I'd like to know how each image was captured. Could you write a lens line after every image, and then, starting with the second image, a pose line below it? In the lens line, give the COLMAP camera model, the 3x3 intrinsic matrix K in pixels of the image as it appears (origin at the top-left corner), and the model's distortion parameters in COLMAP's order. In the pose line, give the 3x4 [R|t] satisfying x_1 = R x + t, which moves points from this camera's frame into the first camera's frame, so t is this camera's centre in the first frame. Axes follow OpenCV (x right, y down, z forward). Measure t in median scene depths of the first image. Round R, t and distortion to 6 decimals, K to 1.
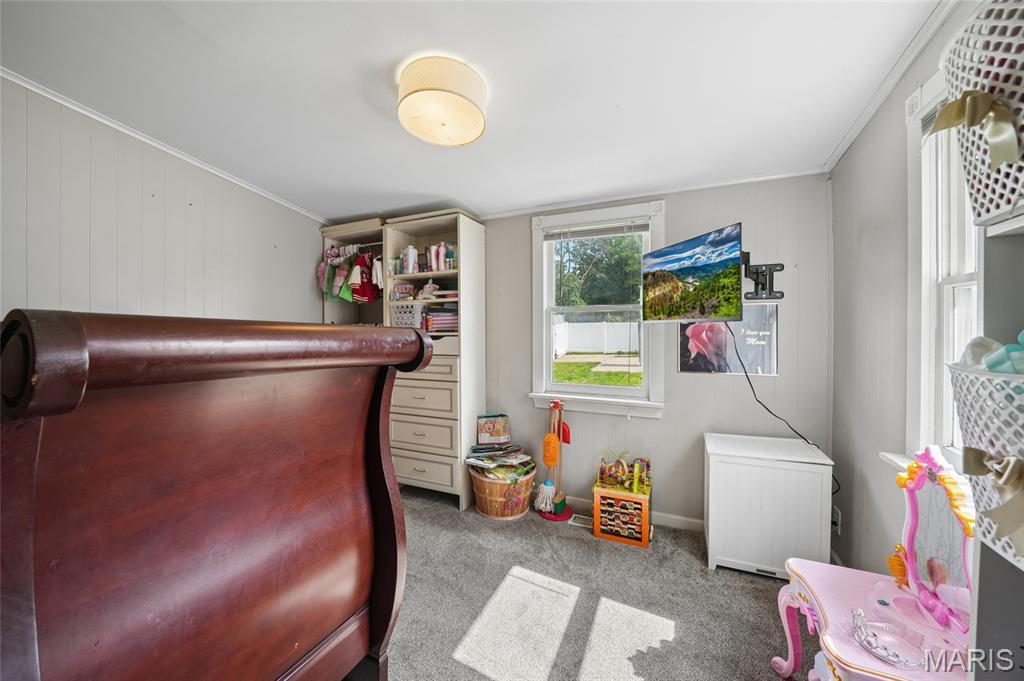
lens RADIAL K [[365.0, 0, 510.8], [0, 365.0, 335.9], [0, 0, 1]] dist [-0.022583, -0.000062]
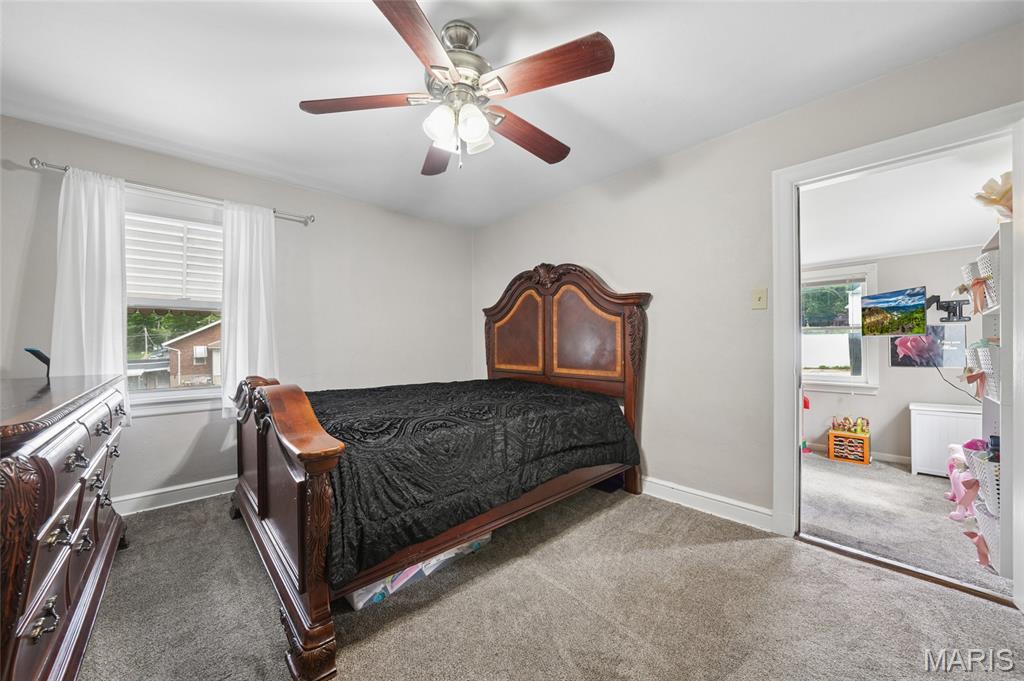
lens RADIAL K [[365.0, 0, 513.2], [0, 365.0, 343.4], [0, 0, 1]] dist [-0.022583, -0.000062]
pose [[0.919050, -0.006471, -0.394089, -0.512742], [-0.002761, 0.999735, -0.022855, 0.038663], [0.394132, 0.022093, 0.918788, -1.259424]]
